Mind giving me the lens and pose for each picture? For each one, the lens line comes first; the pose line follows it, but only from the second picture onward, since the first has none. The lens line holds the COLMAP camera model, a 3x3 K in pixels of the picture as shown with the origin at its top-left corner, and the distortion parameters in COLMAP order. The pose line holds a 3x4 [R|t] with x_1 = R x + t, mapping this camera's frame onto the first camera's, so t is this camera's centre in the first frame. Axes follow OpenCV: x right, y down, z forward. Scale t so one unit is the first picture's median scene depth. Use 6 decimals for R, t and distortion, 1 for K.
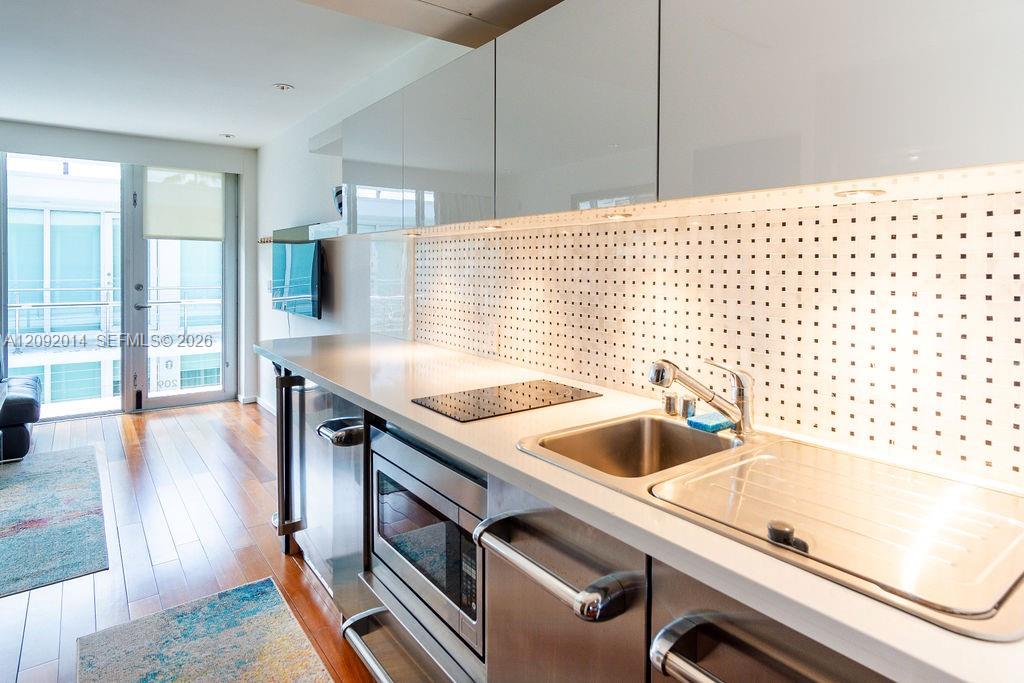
lens RADIAL K [[577.9, 0, 522.2], [0, 577.9, 275.0], [0, 0, 1]] dist [0.000072, 0.001108]
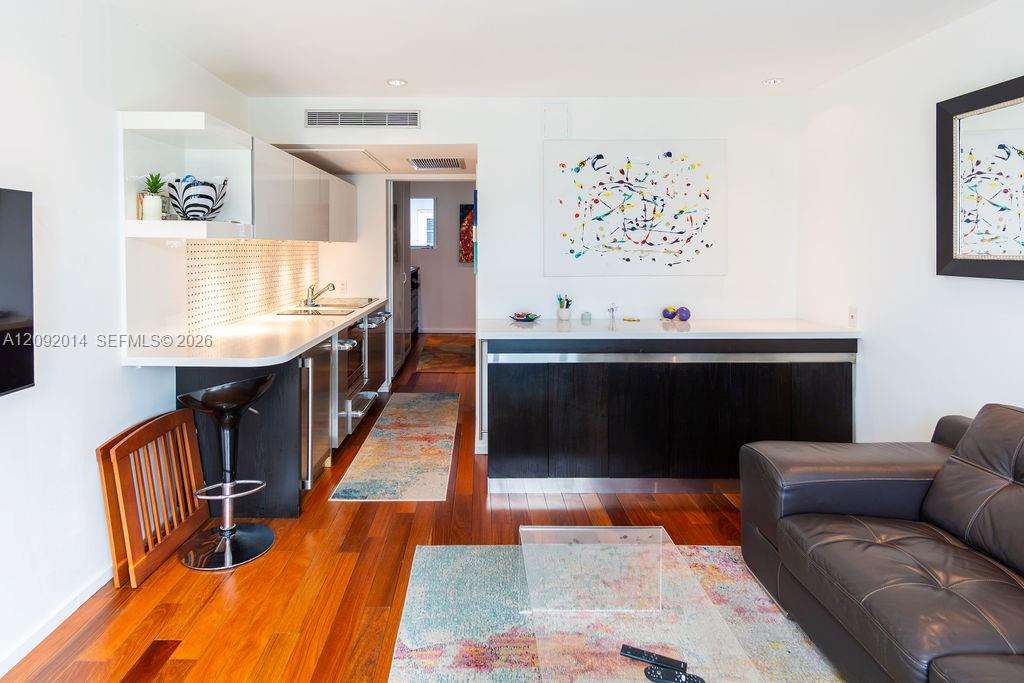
lens RADIAL K [[587.2, 0, 469.7], [0, 587.2, 260.4], [0, 0, 1]] dist [0.003676, -0.000231]
pose [[-0.782707, -0.020278, 0.622060, -1.563526], [0.003984, 0.999285, 0.037587, -0.078092], [-0.622377, 0.031897, -0.782067, 1.897876]]
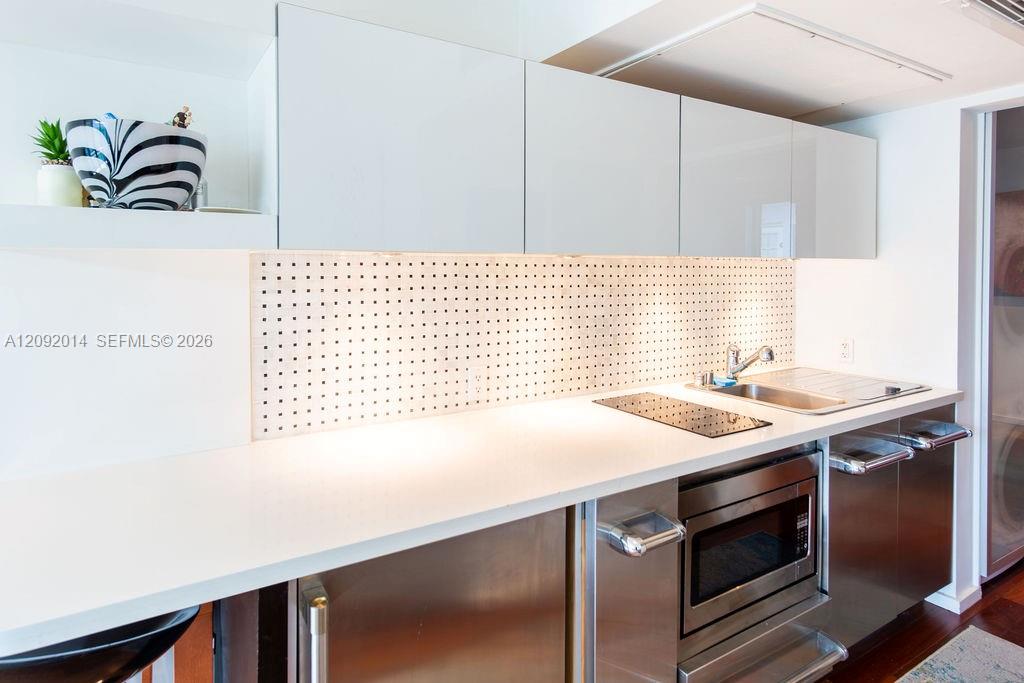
lens RADIAL K [[516.4, 0, 480.3], [0, 516.4, 272.1], [0, 0, 1]] dist [0.000557, -0.004508]
pose [[0.159156, -0.014950, 0.987140, -0.796538], [0.013506, 0.999825, 0.012964, -0.062283], [-0.987161, 0.011269, 0.159330, 0.893532]]
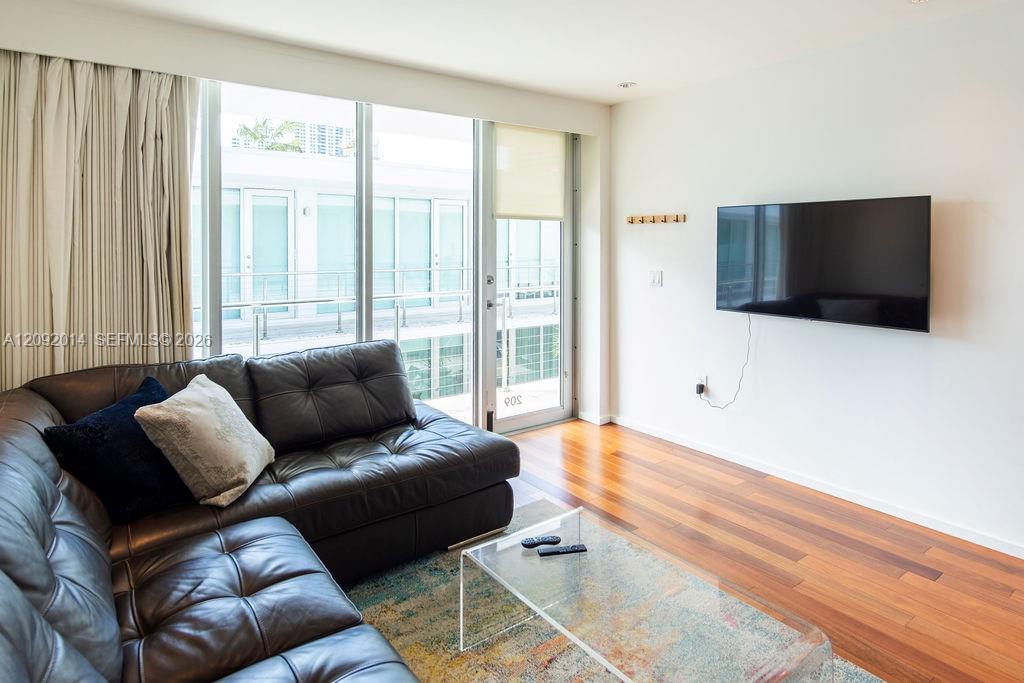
lens RADIAL K [[584.0, 0, 512.1], [0, 584.0, 253.6], [0, 0, 1]] dist [-0.000492, -0.000383]
pose [[0.999661, -0.005039, -0.025554, -1.378723], [0.005128, 0.999981, 0.003439, -0.039648], [0.025536, -0.003569, 0.999668, 0.459249]]
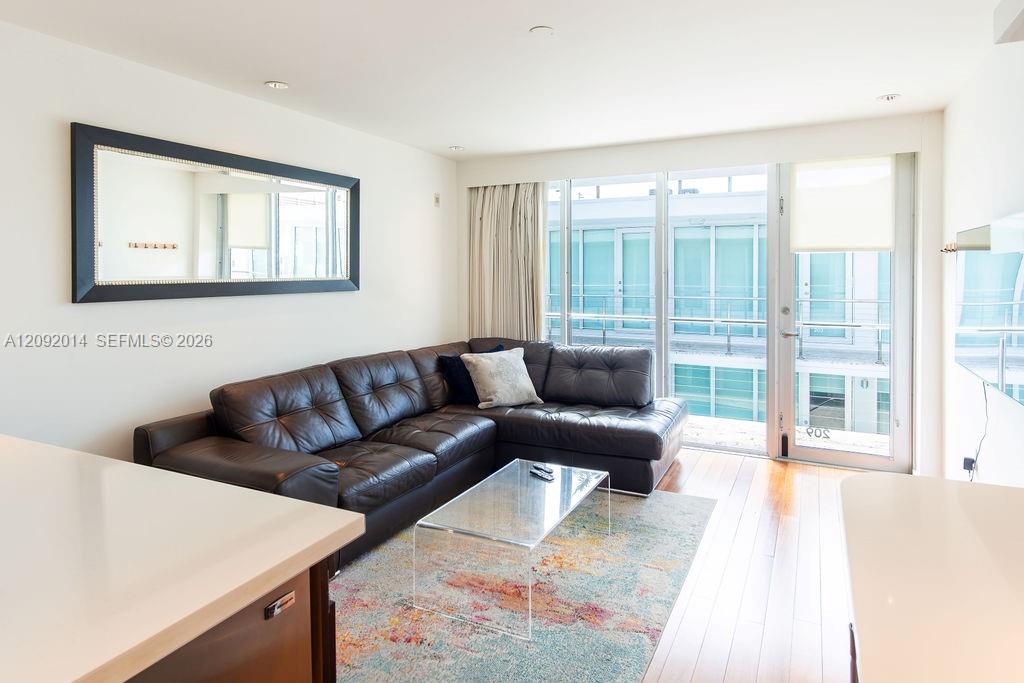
lens RADIAL K [[574.9, 0, 542.3], [0, 574.9, 277.7], [0, 0, 1]] dist [0.000442, -0.000034]
pose [[0.457632, 0.004451, -0.889131, -0.198068], [-0.006569, 0.999977, 0.001625, -0.056749], [0.889117, 0.005097, 0.457651, 0.697916]]
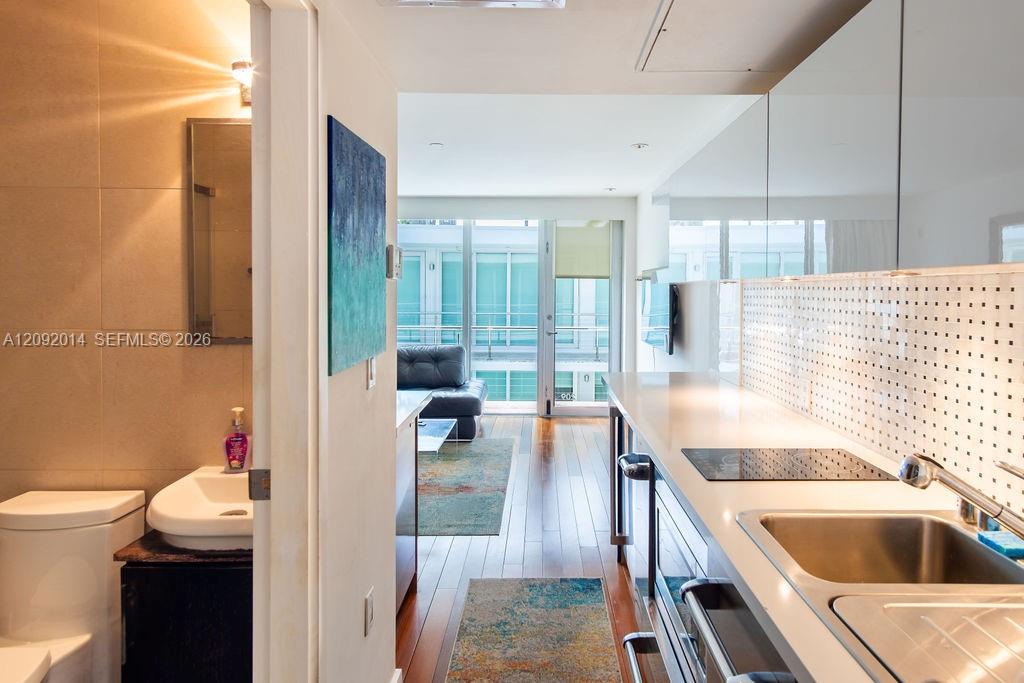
lens RADIAL K [[574.7, 0, 541.3], [0, 574.7, 299.6], [0, 0, 1]] dist [0.013385, -0.001305]
pose [[0.794779, 0.007992, -0.606847, 0.177900], [-0.009139, 0.999958, 0.001201, -0.041900], [0.606830, 0.004592, 0.794818, -0.003303]]
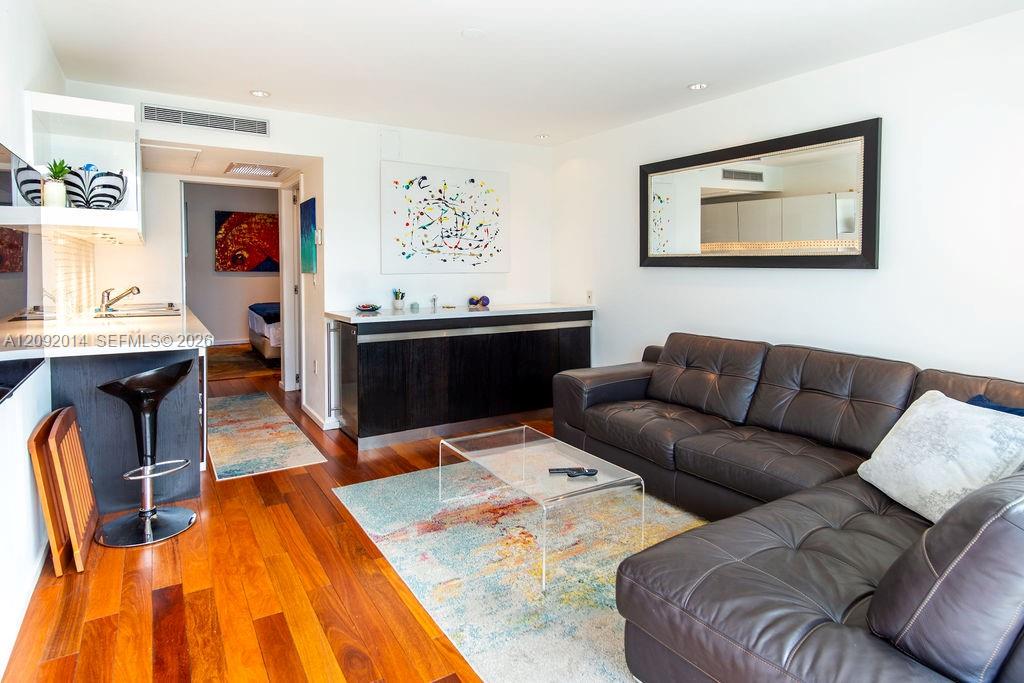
lens RADIAL K [[582.0, 0, 513.8], [0, 582.0, 285.4], [0, 0, 1]] dist [0.016393, -0.000541]
pose [[-0.995236, -0.013528, 0.096556, -1.330963], [-0.008738, 0.998718, 0.049866, -0.032567], [-0.097107, 0.048784, -0.994078, 2.407706]]
